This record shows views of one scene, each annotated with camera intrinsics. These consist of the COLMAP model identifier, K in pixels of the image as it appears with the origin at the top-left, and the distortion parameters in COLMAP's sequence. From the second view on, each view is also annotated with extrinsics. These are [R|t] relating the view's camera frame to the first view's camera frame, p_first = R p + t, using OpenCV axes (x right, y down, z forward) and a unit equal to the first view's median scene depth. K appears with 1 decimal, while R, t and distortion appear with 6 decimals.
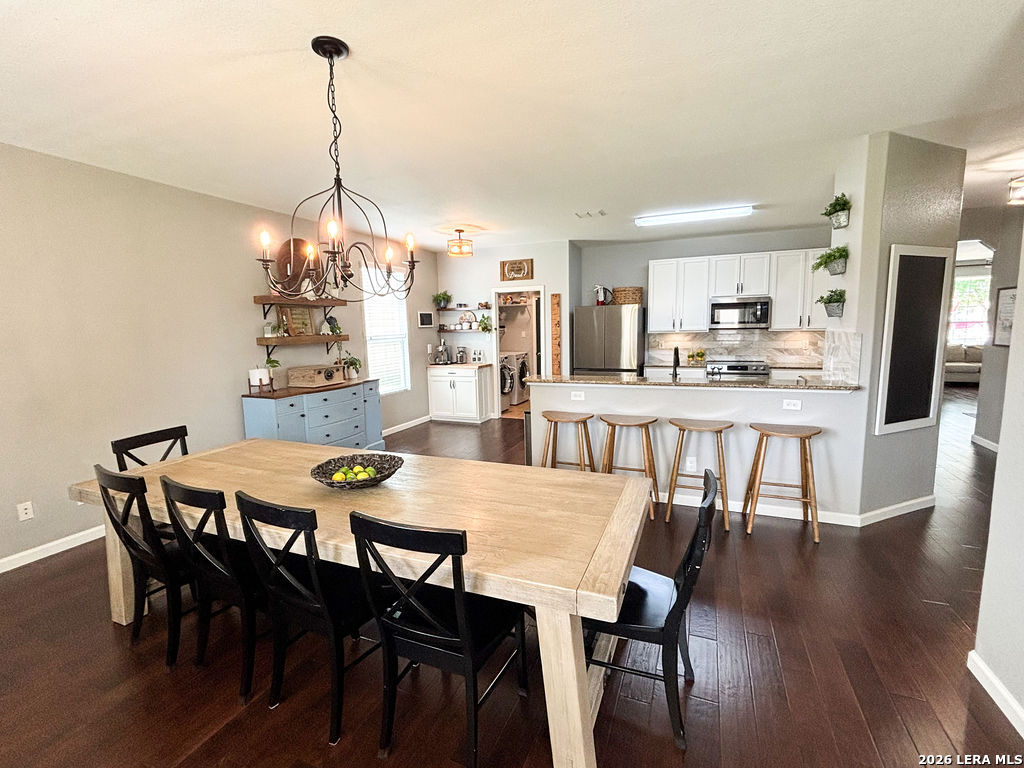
lens RADIAL K [[458.3, 0, 510.2], [0, 458.3, 382.2], [0, 0, 1]] dist [-0.008814, 0.000629]
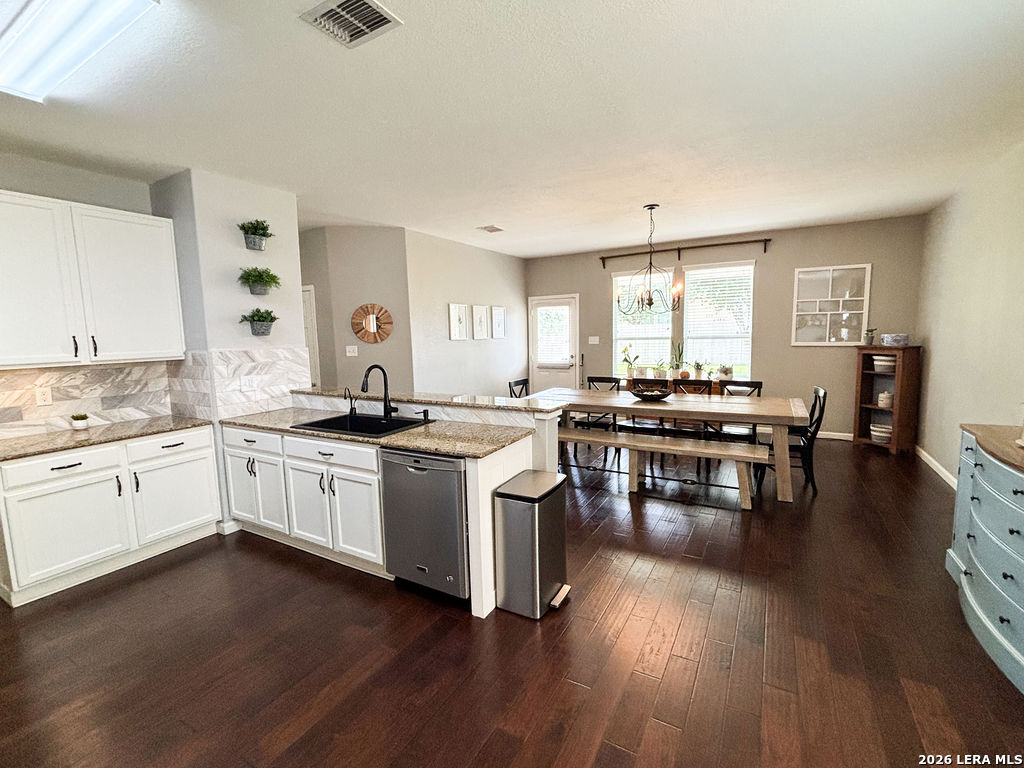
lens RADIAL K [[458.3, 0, 508.8], [0, 458.3, 387.9], [0, 0, 1]] dist [-0.008814, 0.000629]
pose [[-0.991149, 0.031745, 0.128904, 0.015196], [0.061980, 0.969322, 0.237851, -0.125182], [-0.117398, 0.243736, -0.962710, 1.020525]]
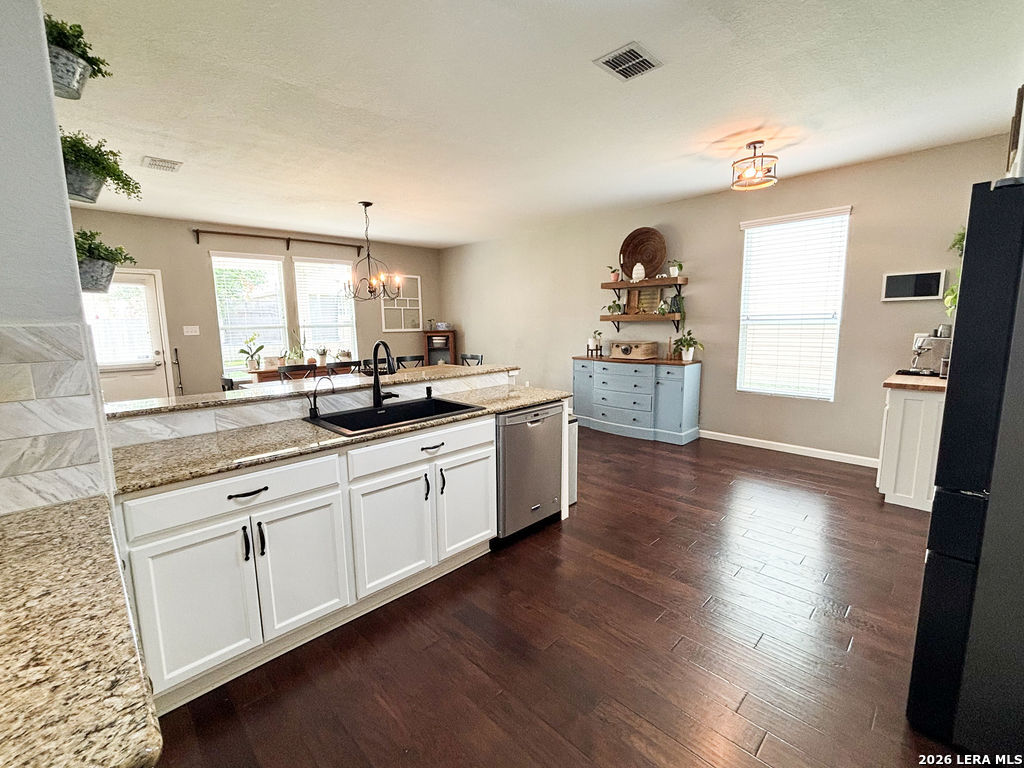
lens RADIAL K [[448.9, 0, 511.6], [0, 448.9, 385.2], [0, 0, 1]] dist [-0.009970, -0.000098]
pose [[-0.384320, 0.161603, -0.908946, 0.510121], [-0.088335, 0.973606, 0.210449, -0.096798], [0.918964, 0.161172, -0.359901, 0.816421]]
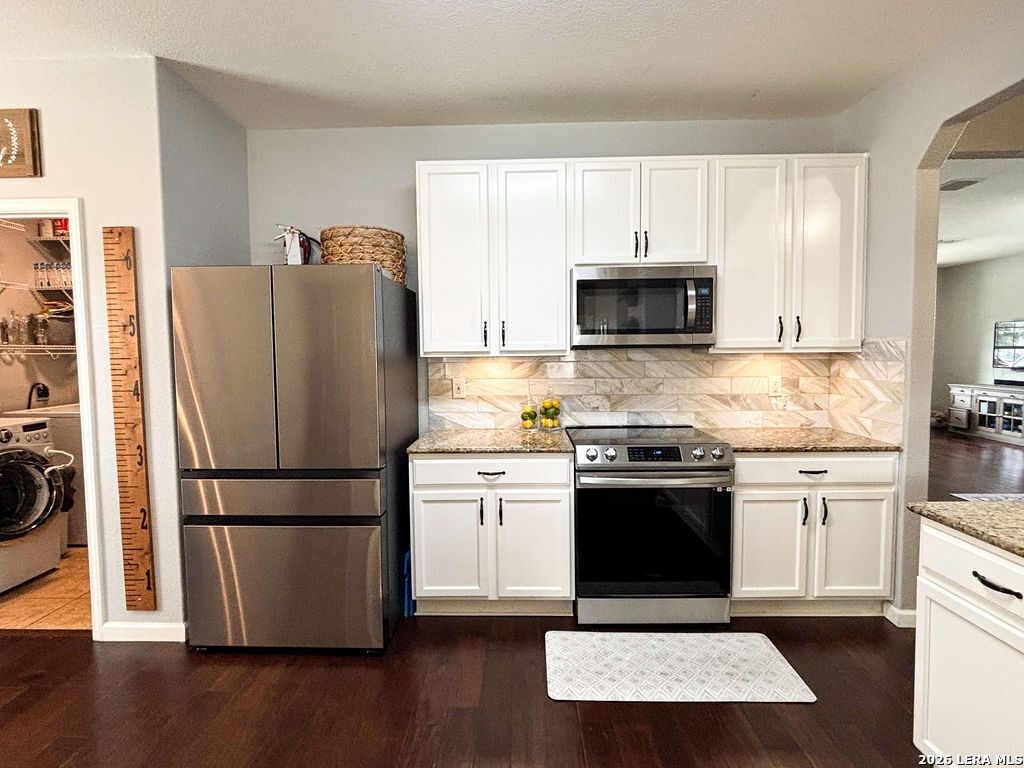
lens RADIAL K [[528.9, 0, 509.0], [0, 528.9, 383.3], [0, 0, 1]] dist [-0.003114, -0.001846]
pose [[0.929489, -0.009982, 0.368714, 0.209580], [0.034348, 0.997632, -0.059579, -0.058018], [-0.367246, 0.068043, 0.927632, 0.577310]]
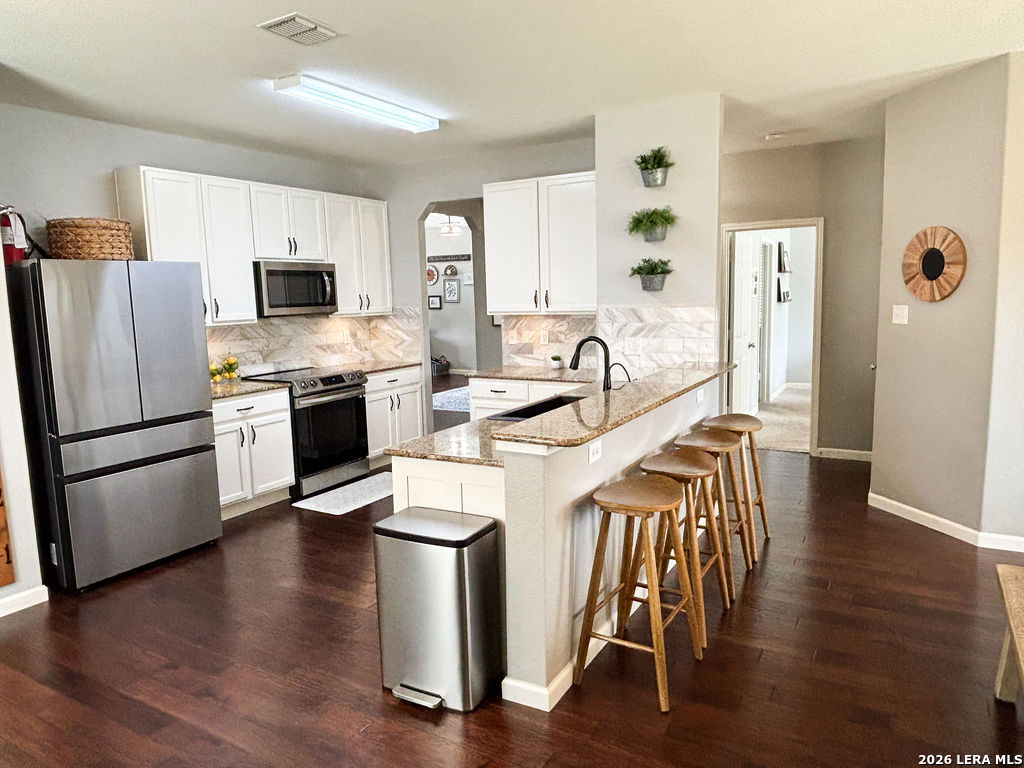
lens RADIAL K [[688.6, 0, 510.7], [0, 688.6, 388.9], [0, 0, 1]] dist [0.015713, -0.037354]
pose [[0.130451, -0.120113, 0.984152, -0.320485], [0.144064, 0.984396, 0.101047, -0.068396], [-0.980932, 0.128599, 0.145719, 0.569414]]
